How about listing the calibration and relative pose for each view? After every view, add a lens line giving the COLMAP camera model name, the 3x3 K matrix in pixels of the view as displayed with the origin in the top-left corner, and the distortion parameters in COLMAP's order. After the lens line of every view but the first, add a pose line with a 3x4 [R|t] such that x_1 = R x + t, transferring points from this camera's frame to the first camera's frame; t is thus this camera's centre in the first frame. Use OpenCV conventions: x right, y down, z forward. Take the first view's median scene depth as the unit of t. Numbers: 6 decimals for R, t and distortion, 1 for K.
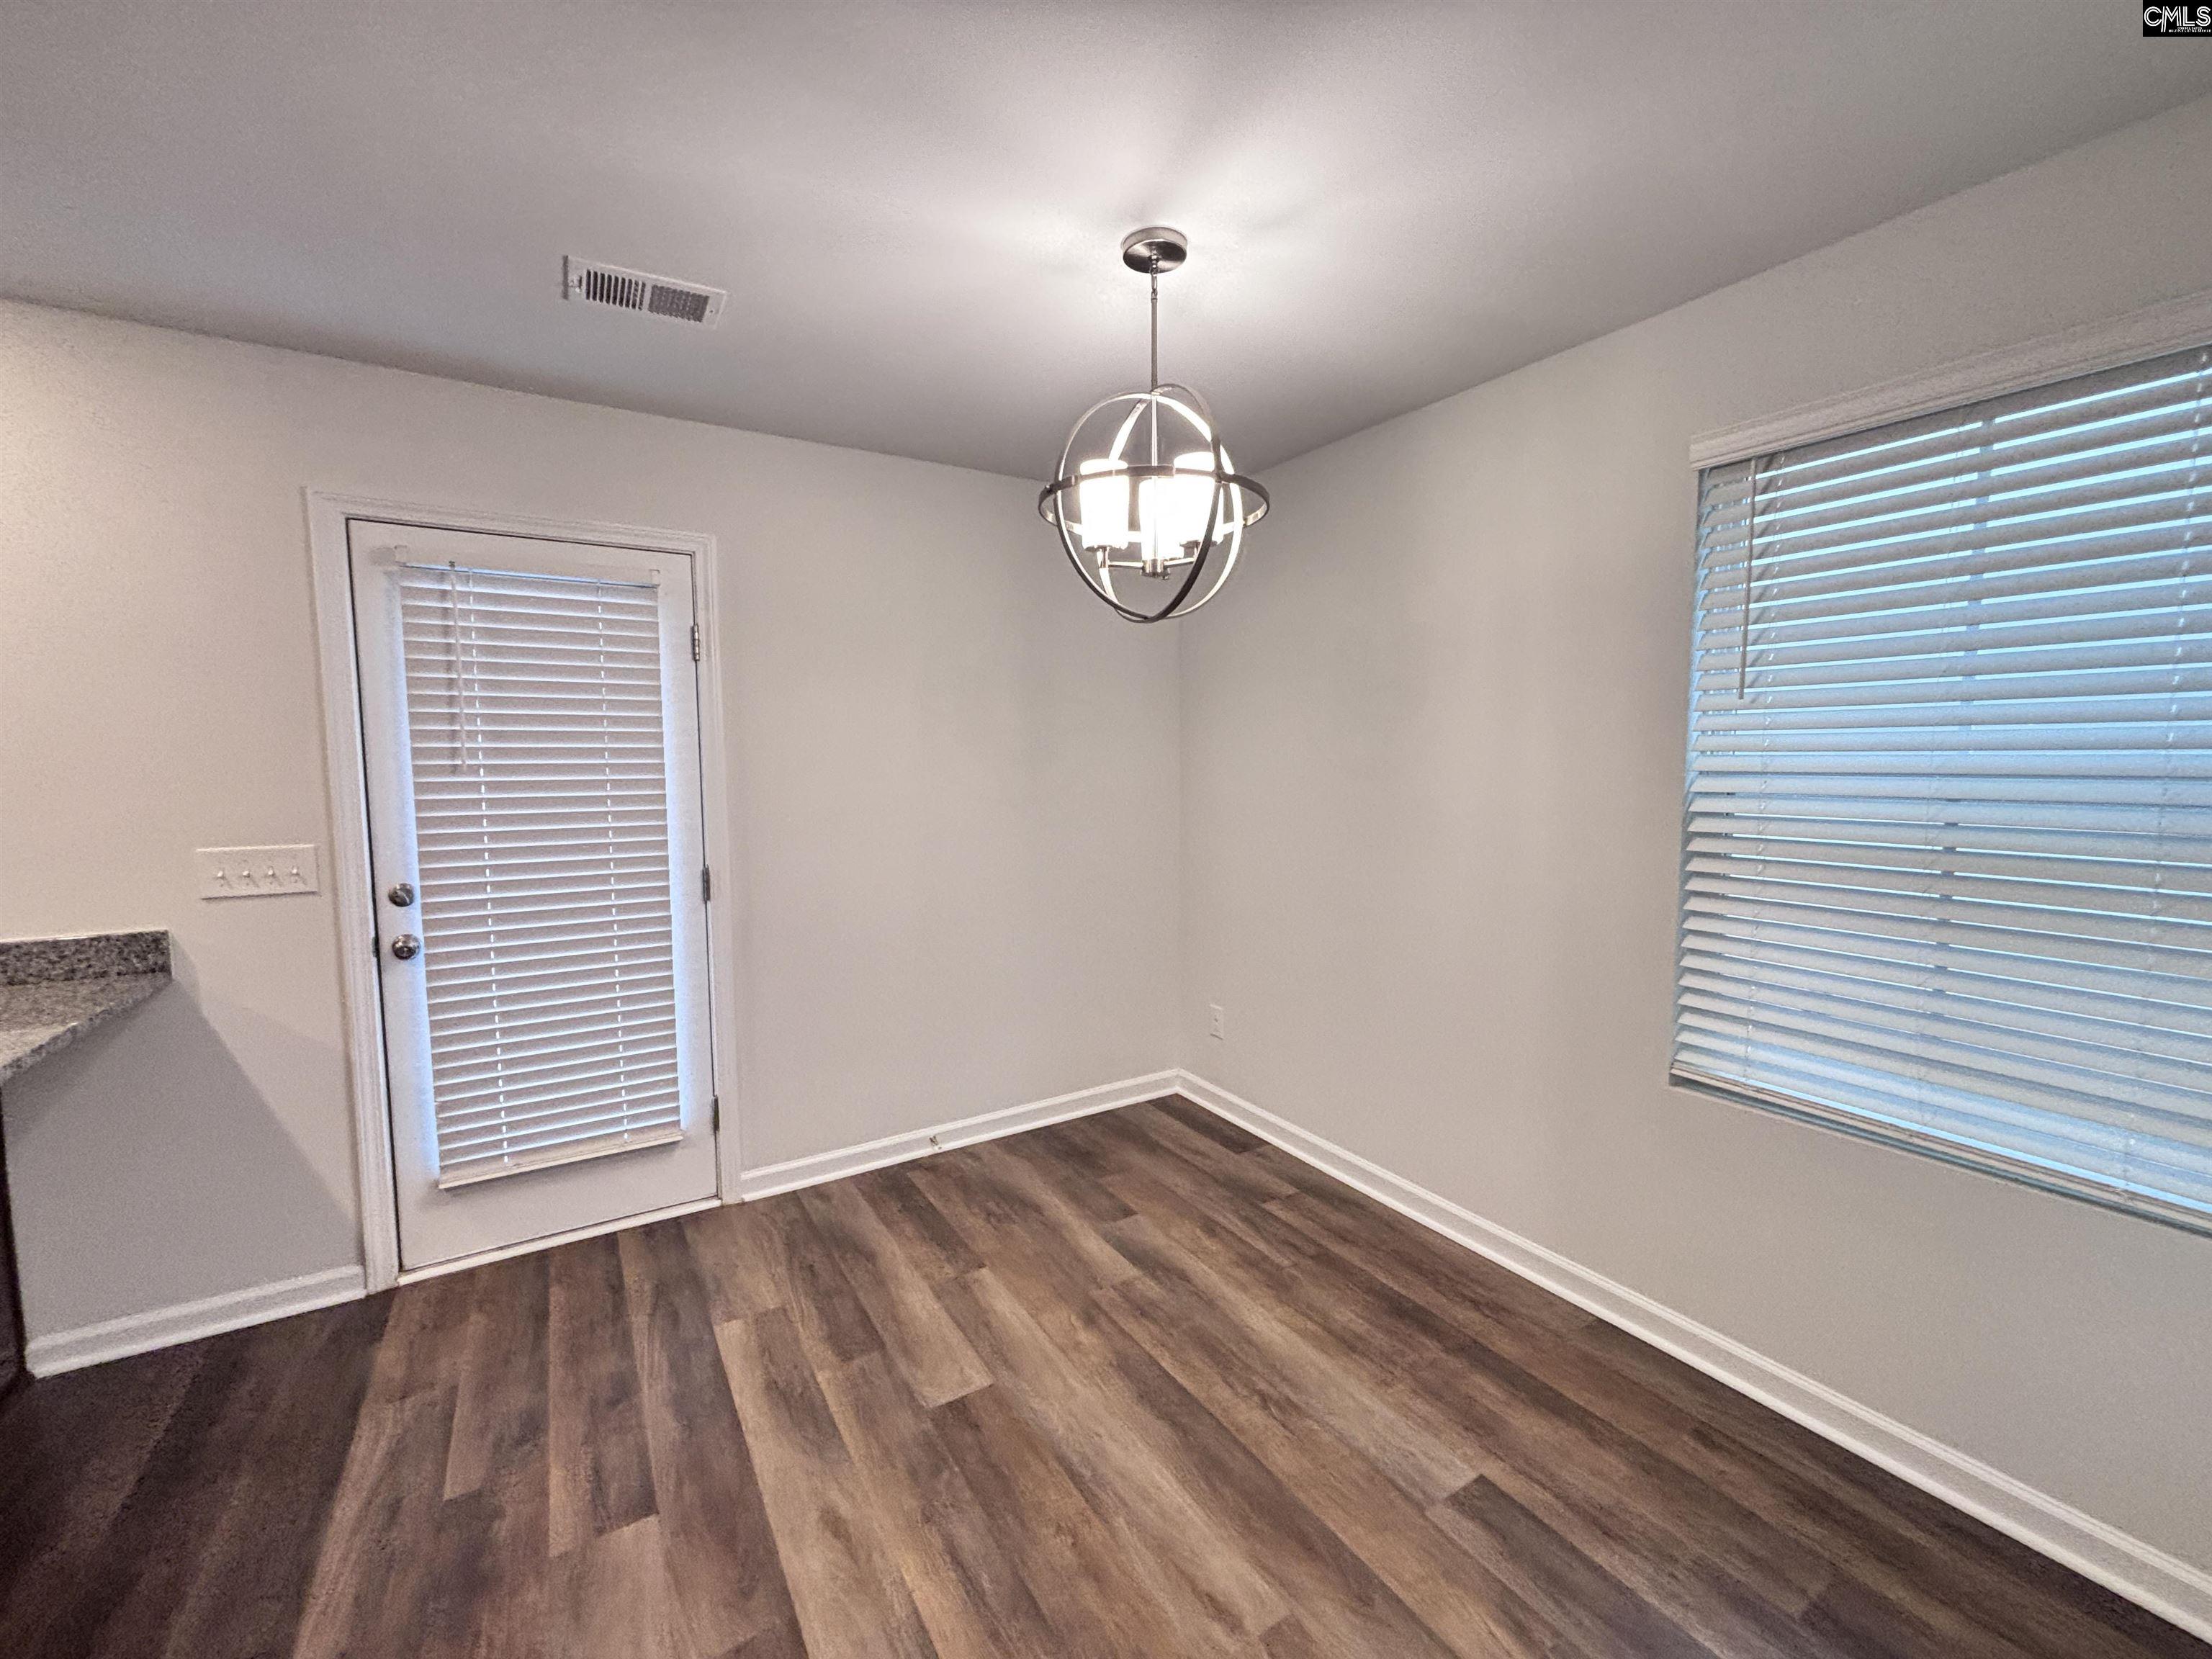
lens RADIAL K [[894.9, 0, 1099.6], [0, 894.9, 830.3], [0, 0, 1]] dist [0.000223, 0.002516]
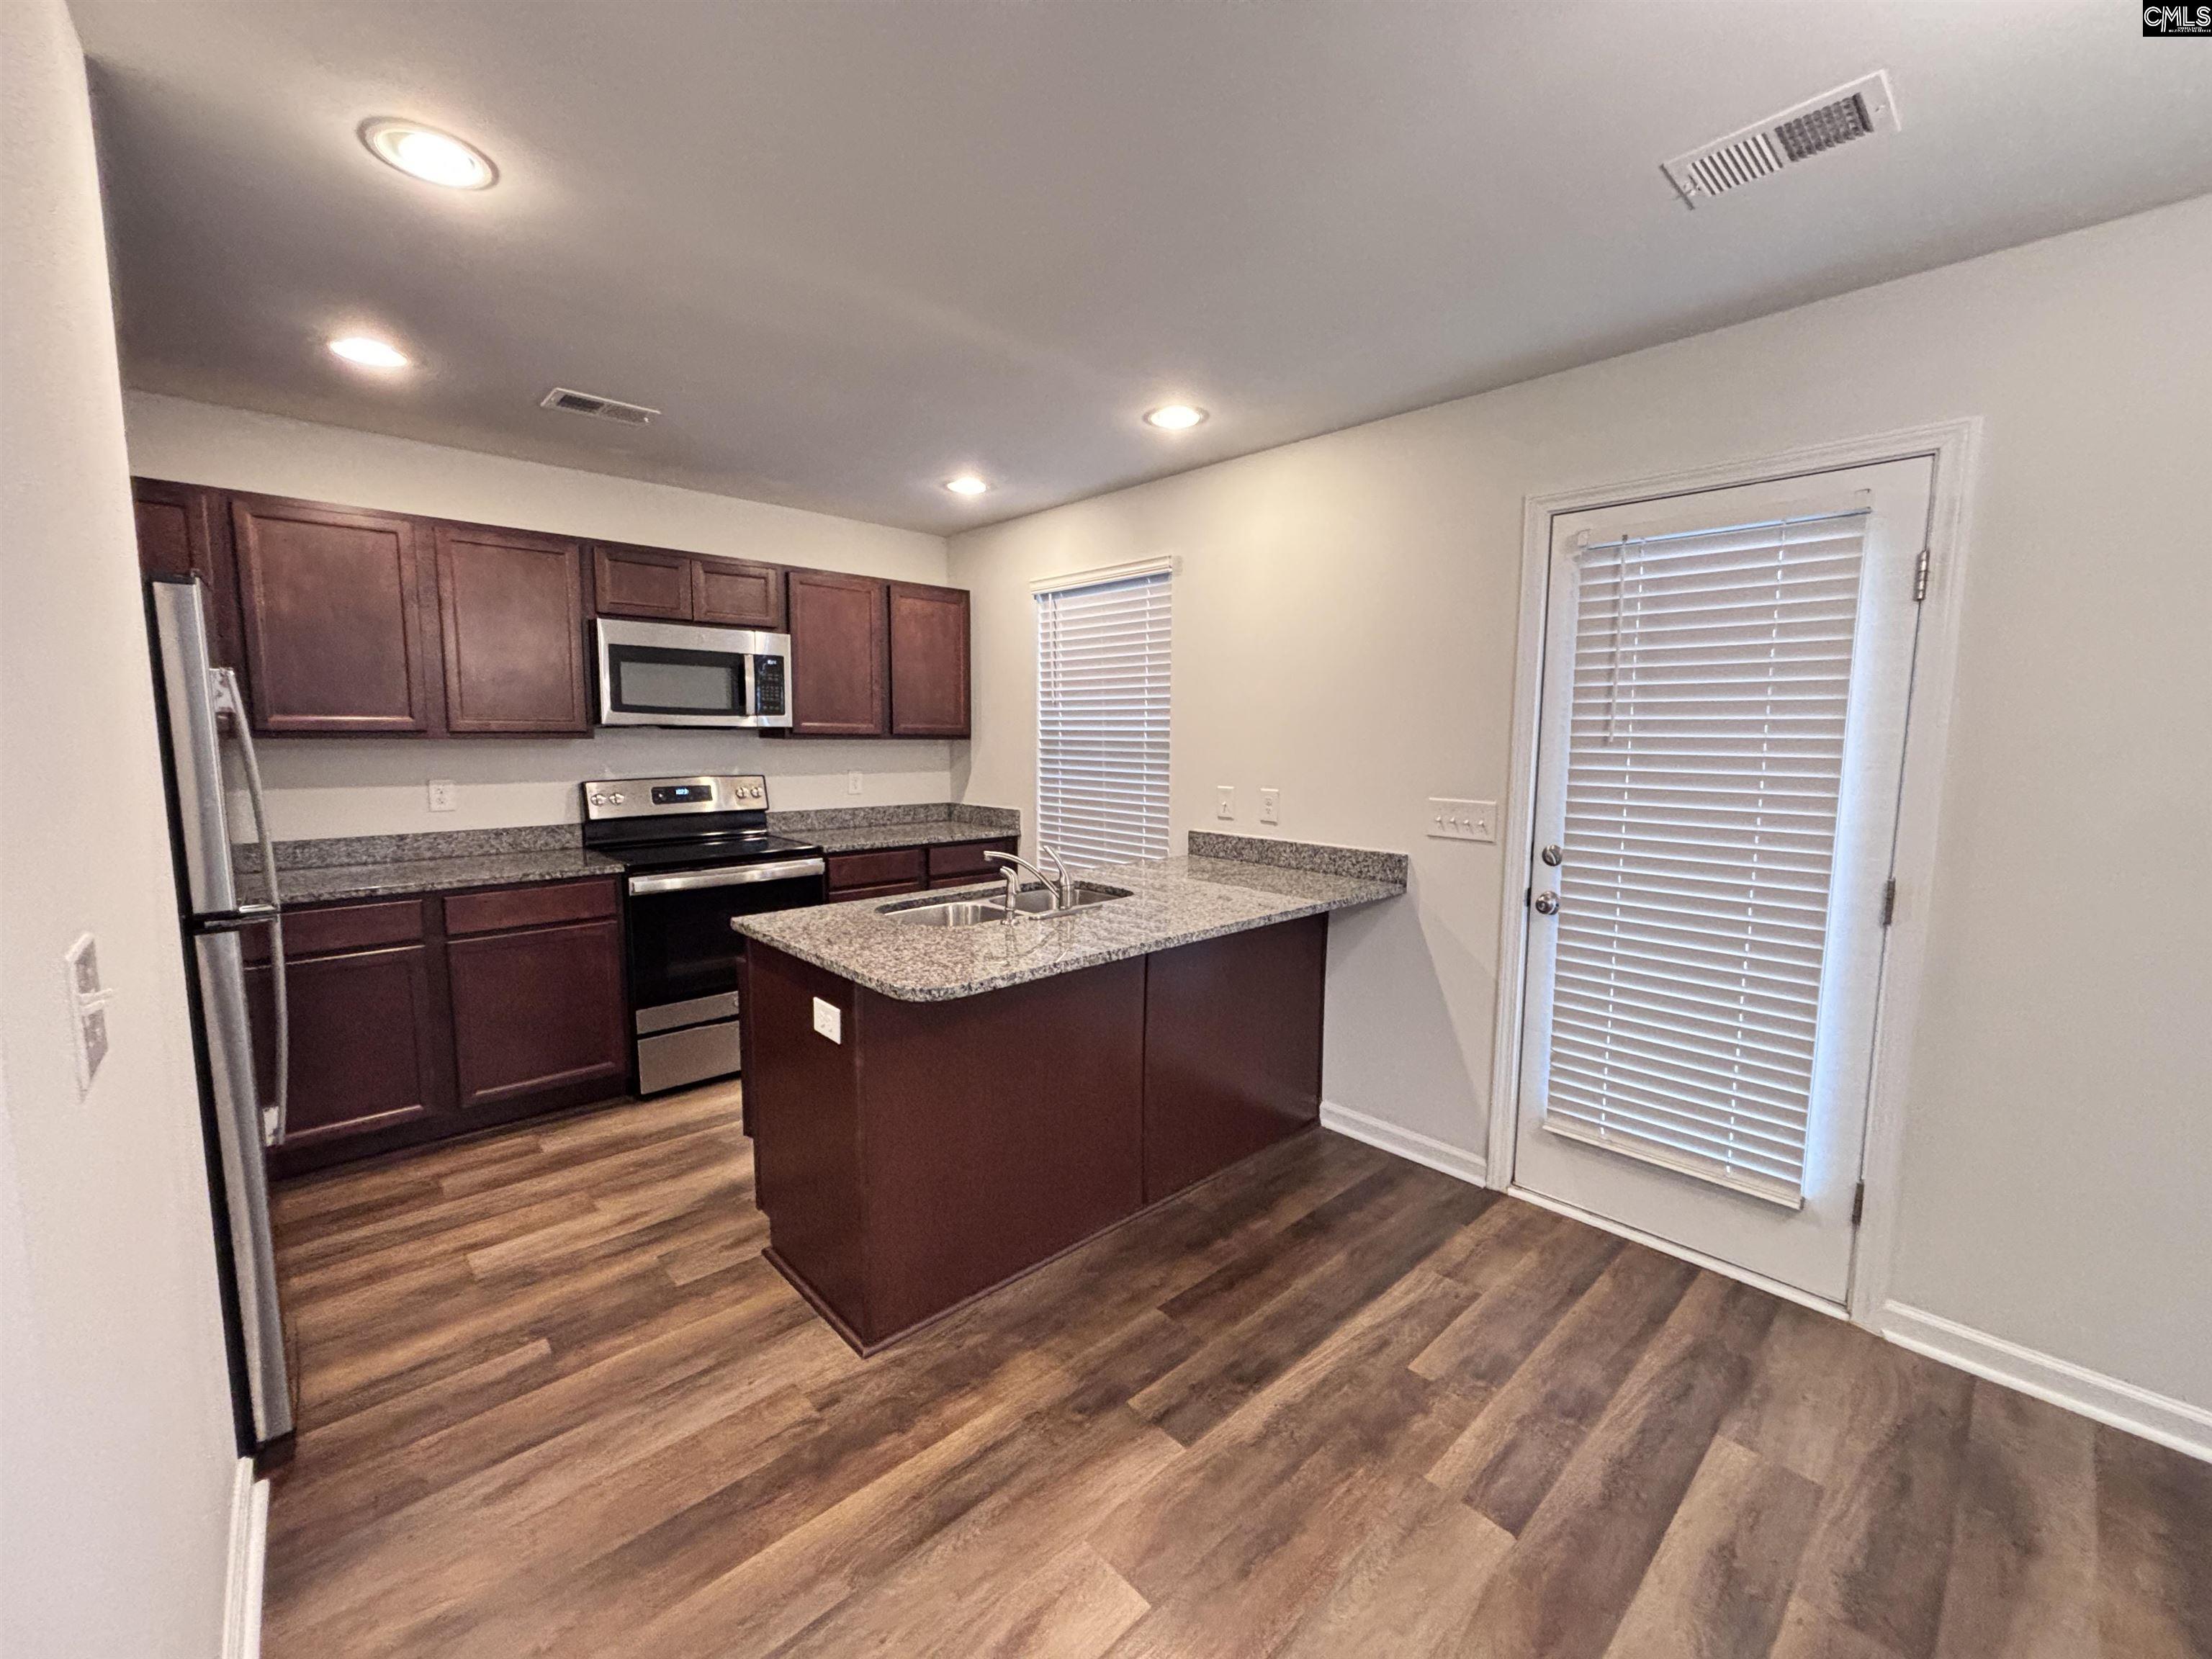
lens RADIAL K [[894.9, 0, 1102.9], [0, 894.9, 828.5], [0, 0, 1]] dist [0.000223, 0.002516]
pose [[0.199596, 0.113542, -0.973278, 0.176874], [-0.088053, 0.991324, 0.097589, -0.019131], [0.975914, 0.066221, 0.207862, 0.237206]]
